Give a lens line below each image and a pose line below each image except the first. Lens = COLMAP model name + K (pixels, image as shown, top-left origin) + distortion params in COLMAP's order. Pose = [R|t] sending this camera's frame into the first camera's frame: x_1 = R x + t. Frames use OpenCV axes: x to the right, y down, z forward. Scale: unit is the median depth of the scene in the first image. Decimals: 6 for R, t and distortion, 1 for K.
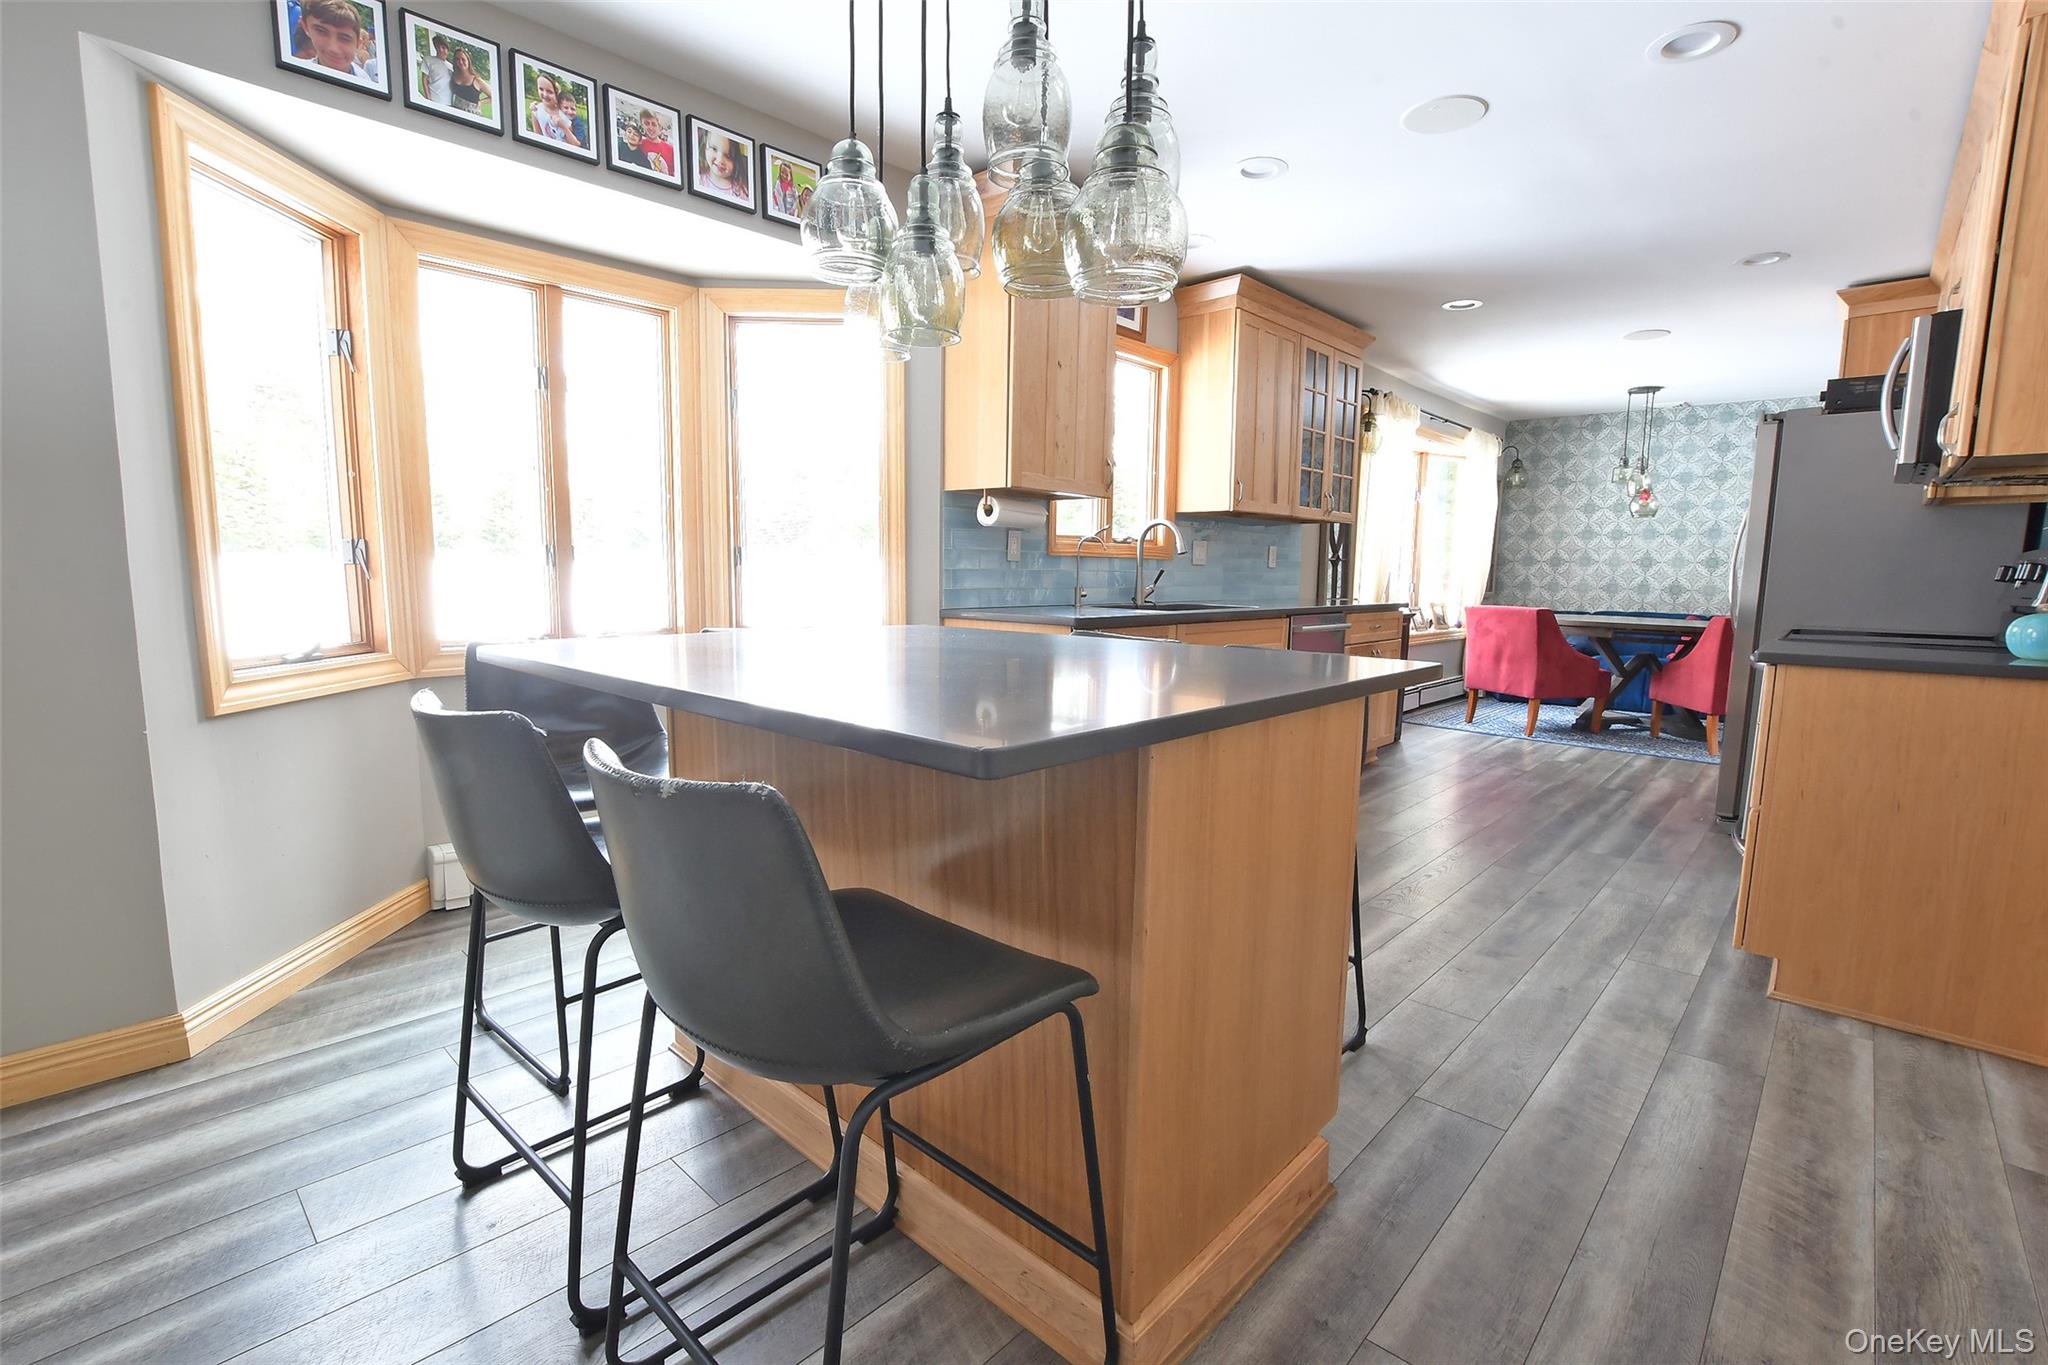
lens RADIAL K [[908.1, 0, 1004.1], [0, 908.1, 688.3], [0, 0, 1]] dist [-0.036456, 0.006053]
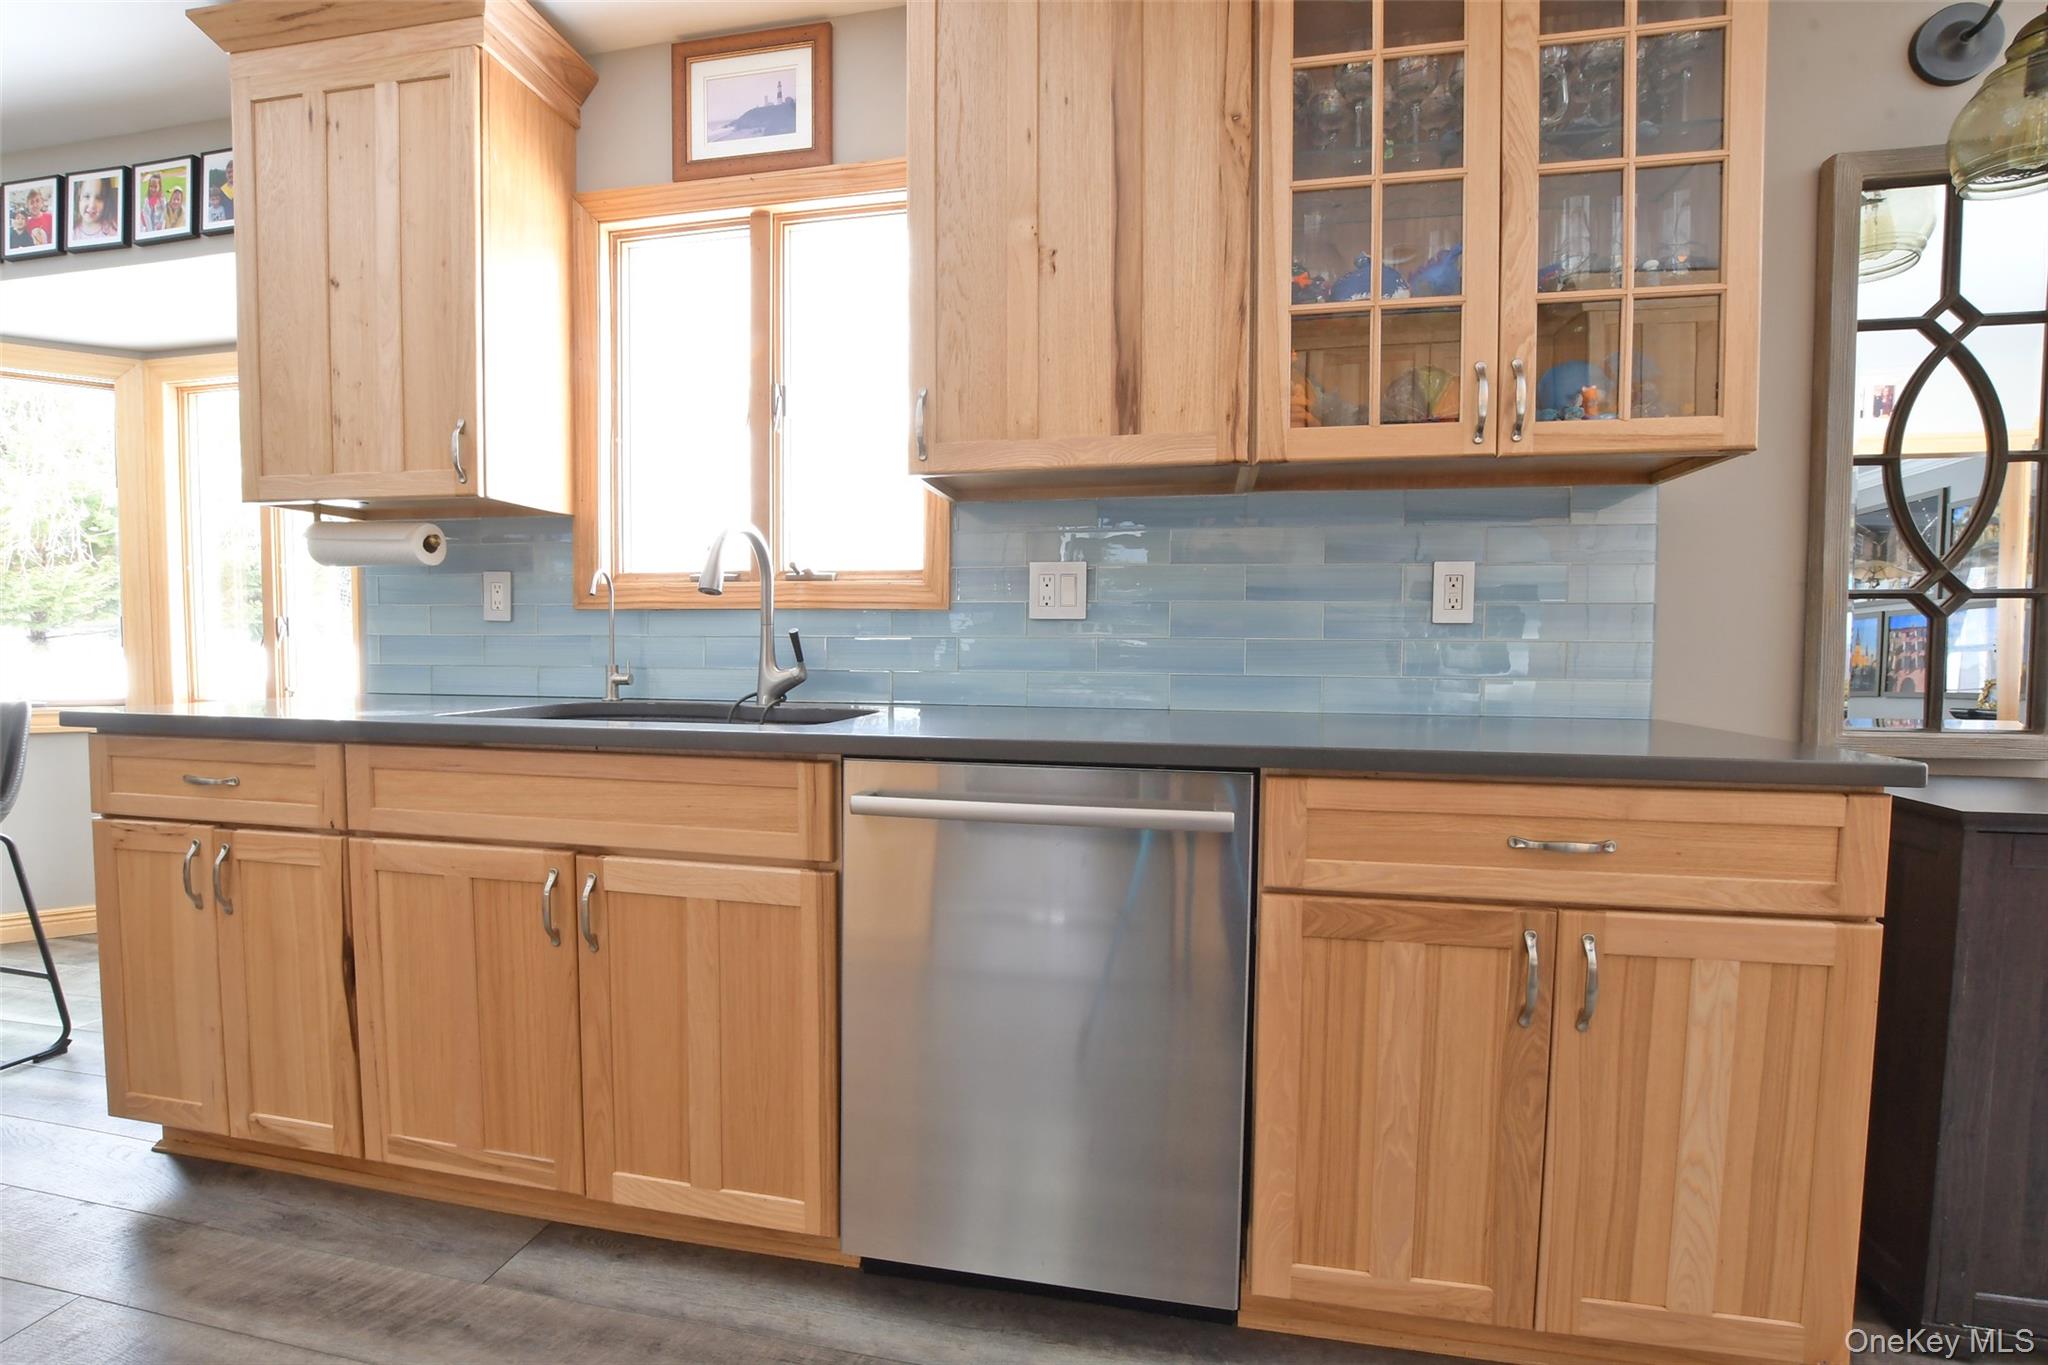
lens RADIAL K [[861.4, 0, 1023.1], [0, 861.4, 690.2], [0, 0, 1]] dist [-0.032272, 0.007695]
pose [[0.534956, 0.036446, -0.844093, 0.398670], [-0.111349, 0.993396, -0.027676, -0.067554], [0.837510, 0.108795, 0.535481, 0.575854]]
